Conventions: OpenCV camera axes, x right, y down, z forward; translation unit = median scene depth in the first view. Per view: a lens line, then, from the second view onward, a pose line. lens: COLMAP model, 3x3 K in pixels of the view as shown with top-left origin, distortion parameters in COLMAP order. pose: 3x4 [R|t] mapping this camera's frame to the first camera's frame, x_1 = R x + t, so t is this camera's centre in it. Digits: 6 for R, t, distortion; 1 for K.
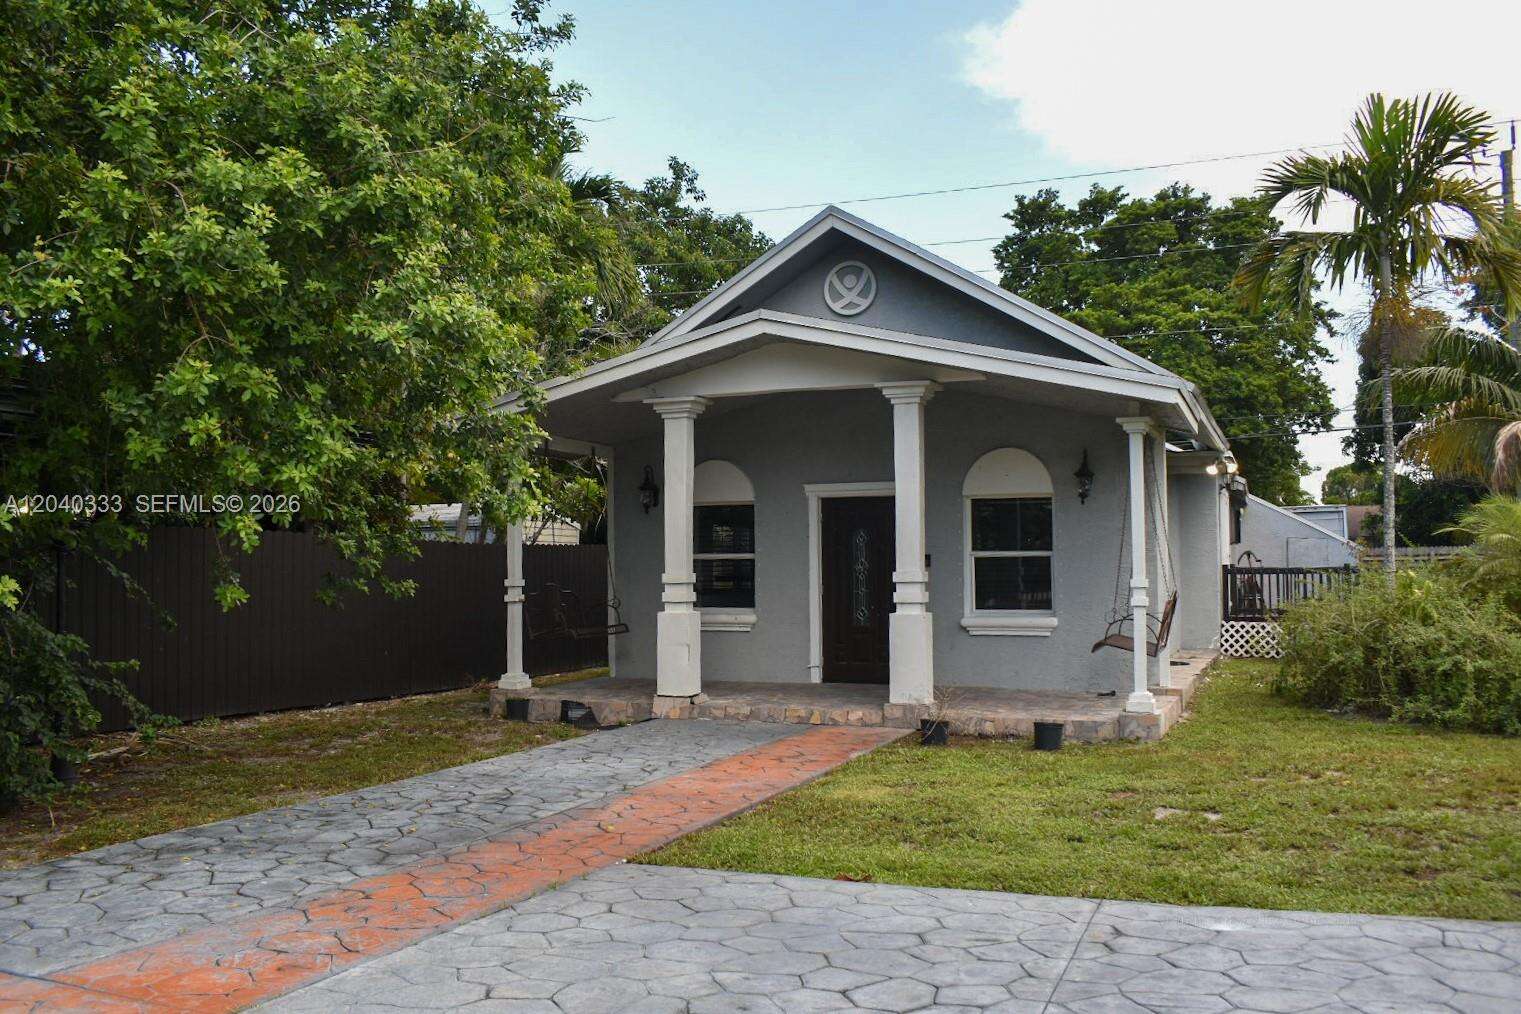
lens RADIAL K [[1158.3, 0, 760.5], [0, 1158.3, 507.0], [0, 0, 1]] dist [-0.107857, 0.014739]
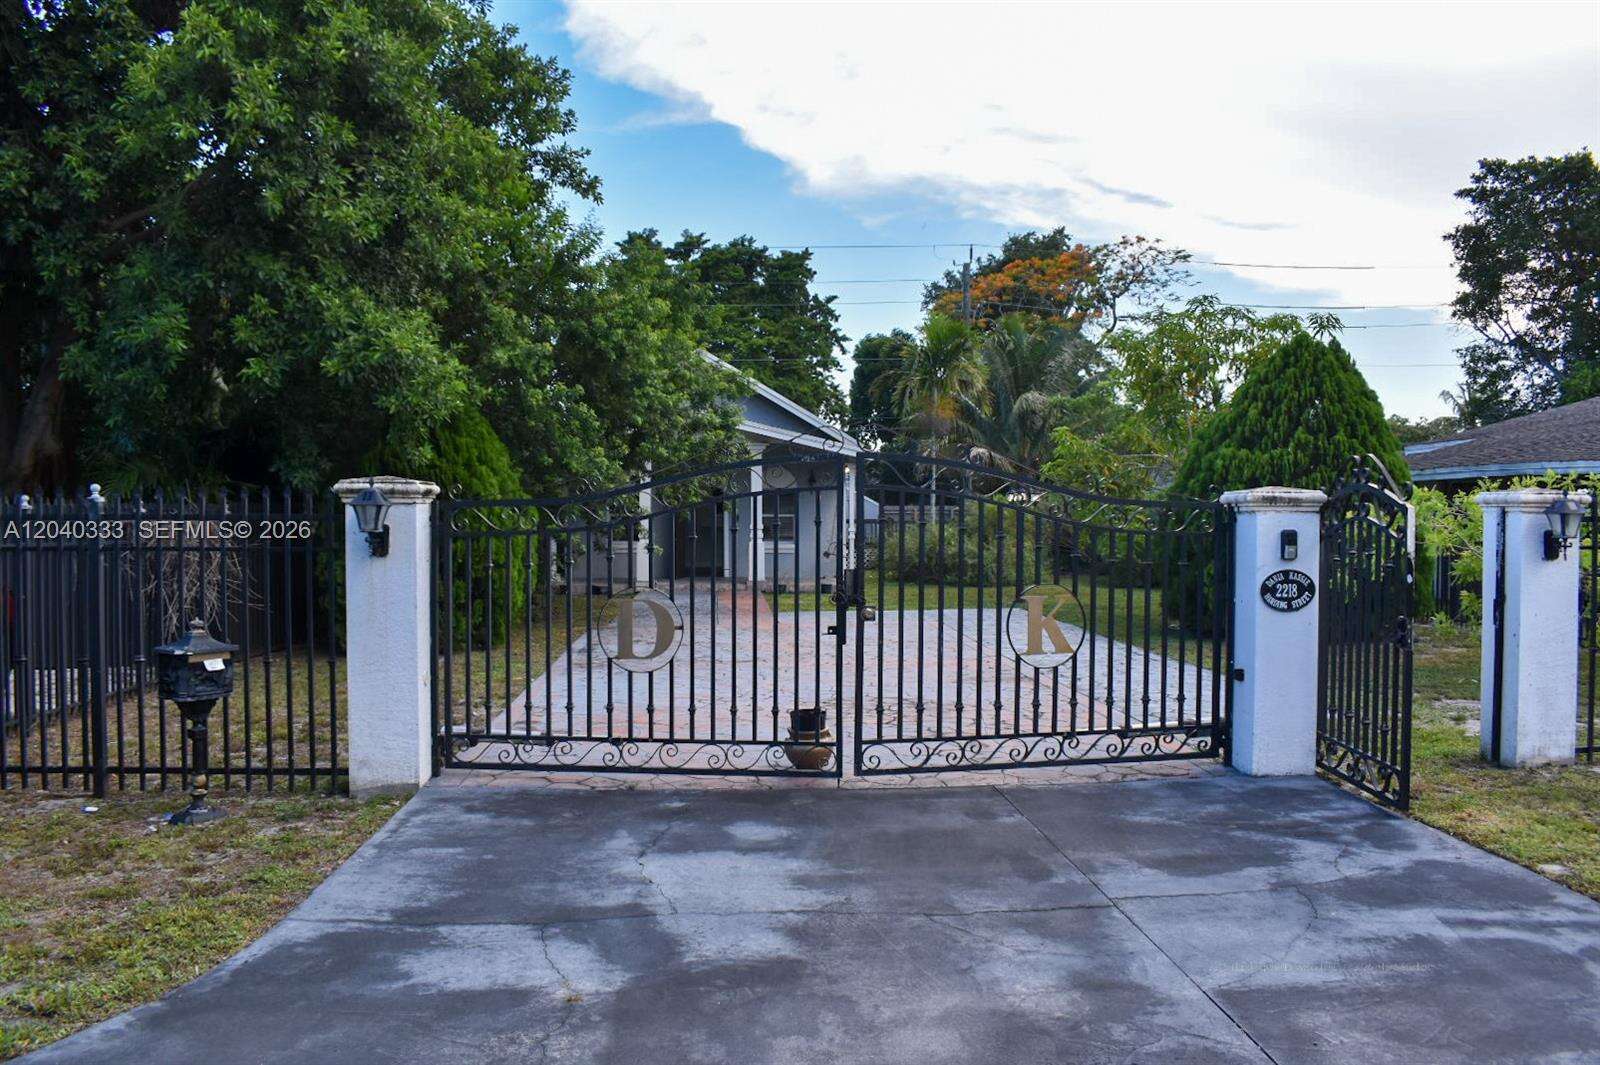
lens RADIAL K [[1218.5, 0, 800.0], [0, 1218.5, 532.5], [0, 0, 1]] dist [-0.107857, 0.014739]
pose [[0.879405, -0.016277, 0.475796, -0.273322], [-0.017797, 0.997593, 0.067022, -0.028121], [-0.475742, -0.067407, 0.876998, -0.335008]]
